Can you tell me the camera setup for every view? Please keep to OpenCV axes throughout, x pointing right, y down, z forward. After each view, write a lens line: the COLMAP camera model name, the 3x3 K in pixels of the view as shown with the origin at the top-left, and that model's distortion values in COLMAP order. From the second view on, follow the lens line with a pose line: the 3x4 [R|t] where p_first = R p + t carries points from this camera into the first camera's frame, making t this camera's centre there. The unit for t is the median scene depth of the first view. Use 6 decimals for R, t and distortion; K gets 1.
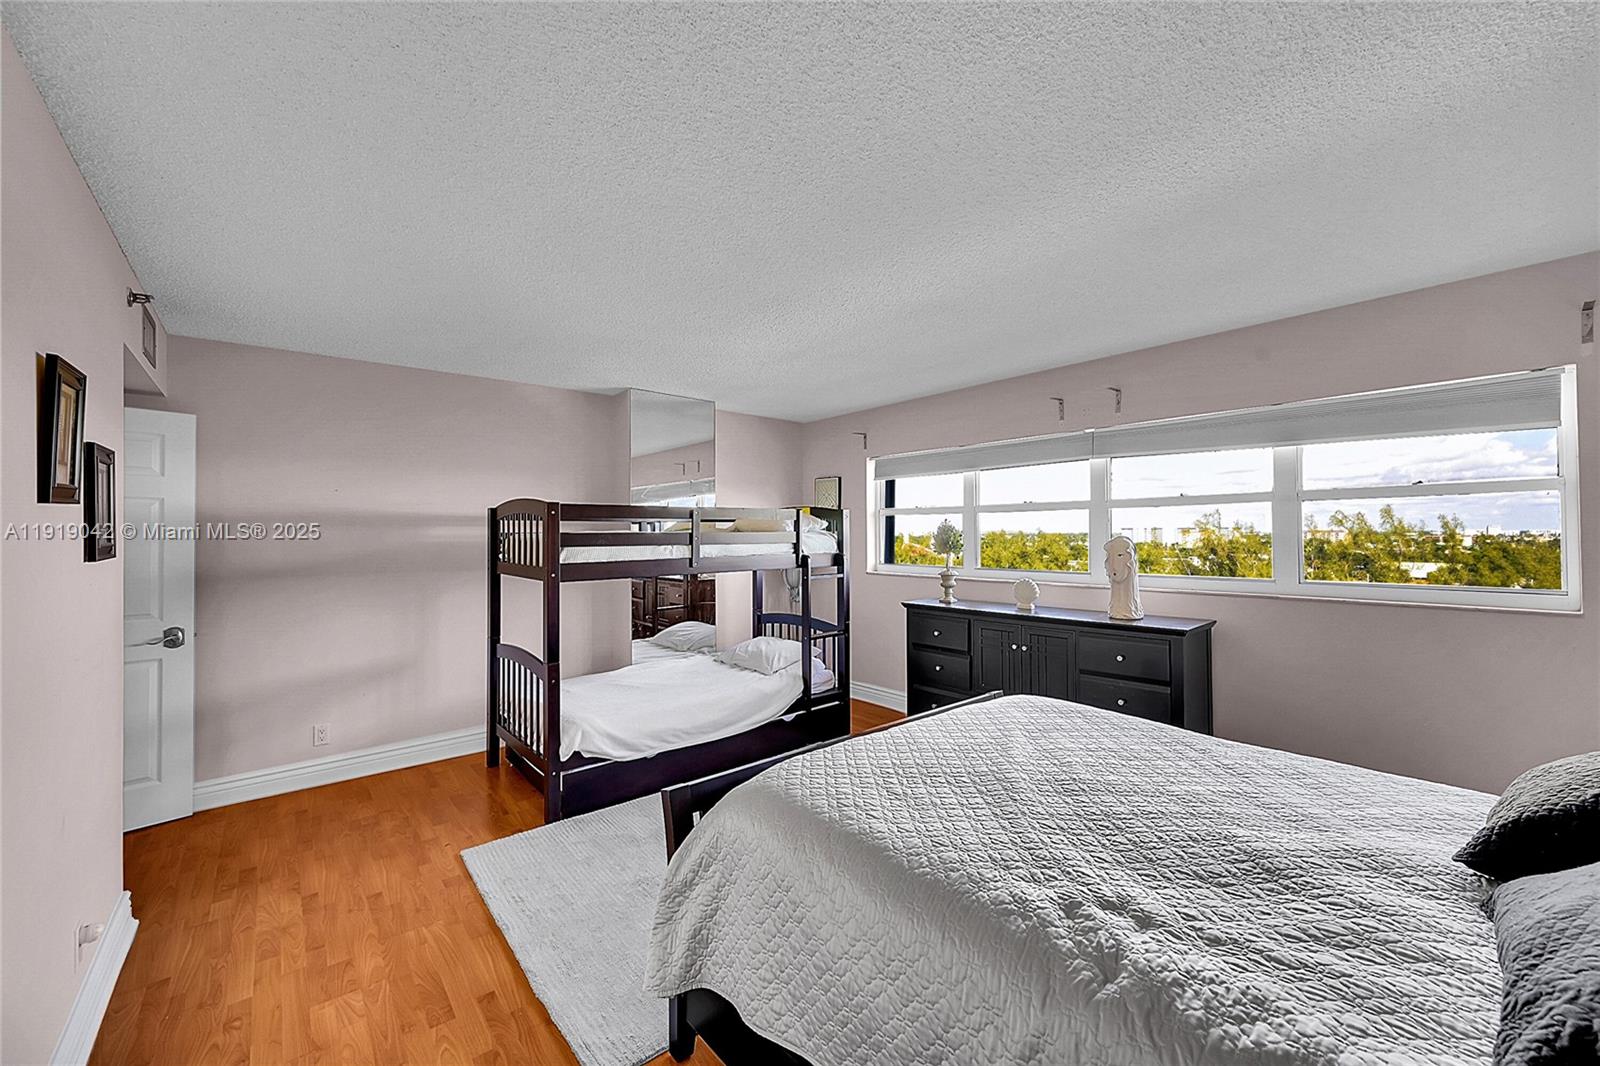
lens RADIAL K [[634.6, 0, 798.5], [0, 634.6, 523.2], [0, 0, 1]] dist [-0.000800, -0.001241]
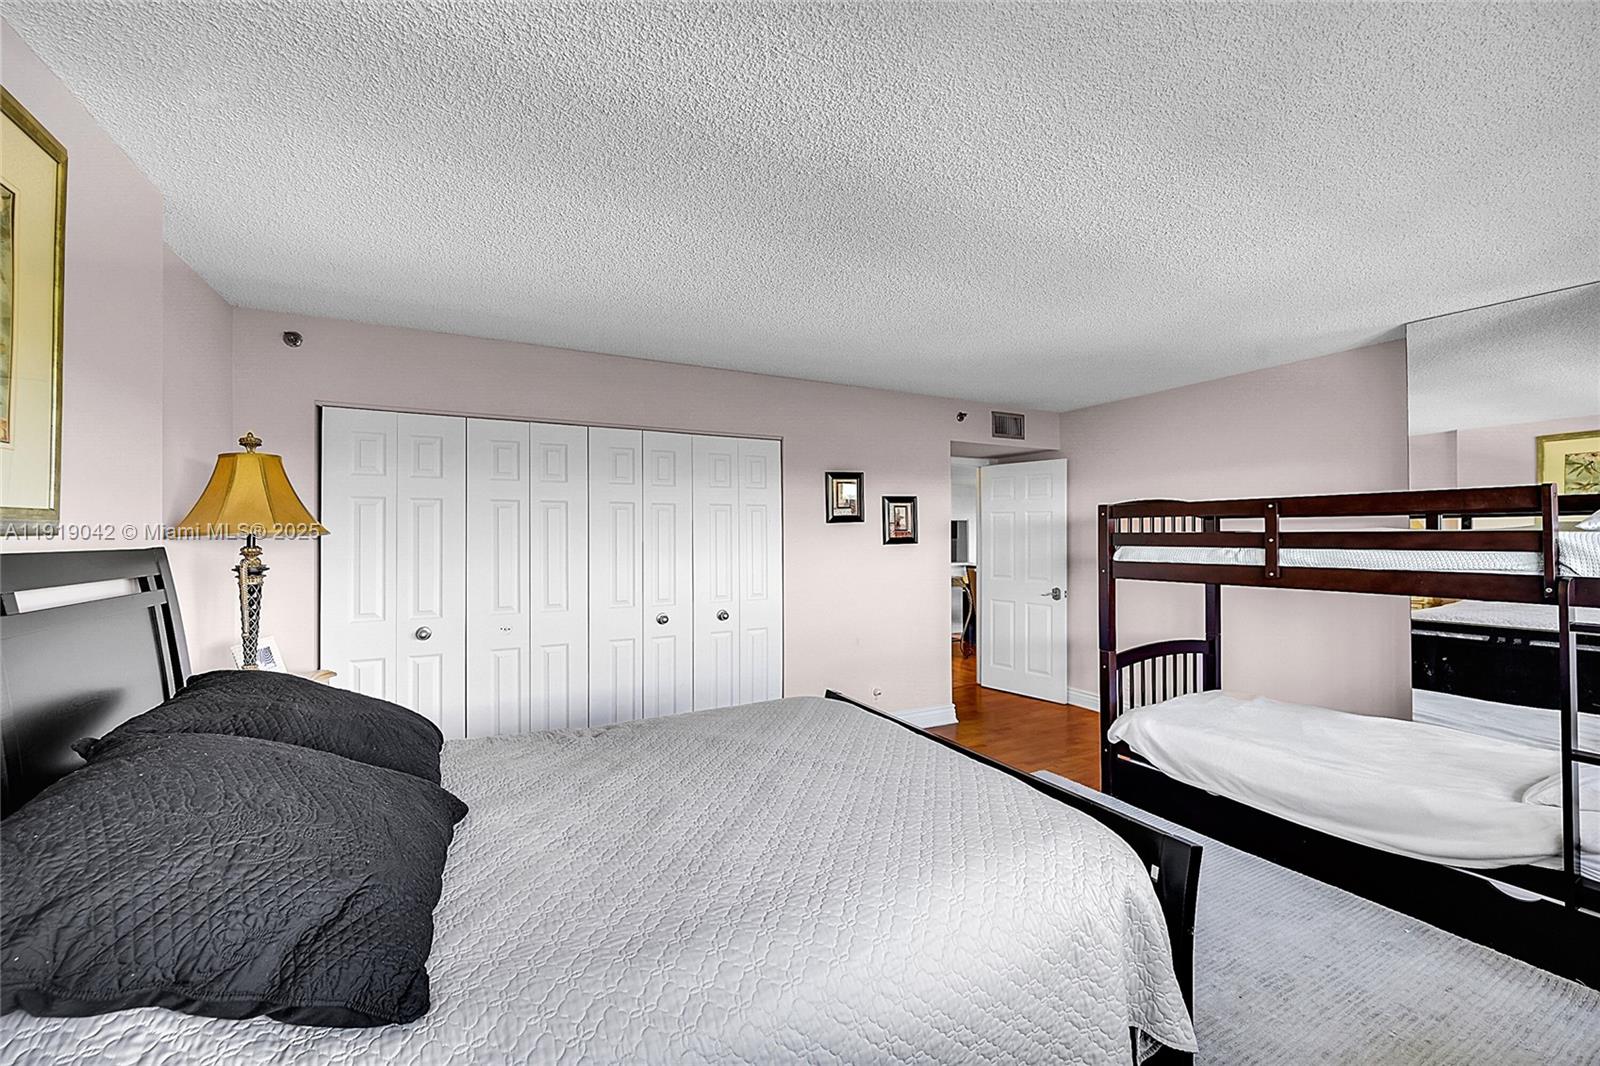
lens RADIAL K [[634.6, 0, 804.5], [0, 634.6, 534.7], [0, 0, 1]] dist [-0.000800, -0.001241]
pose [[-0.206876, 0.008969, -0.978326, 0.762122], [0.015177, 0.999867, 0.005958, 0.005558], [0.978249, -0.013616, -0.206985, 0.689308]]
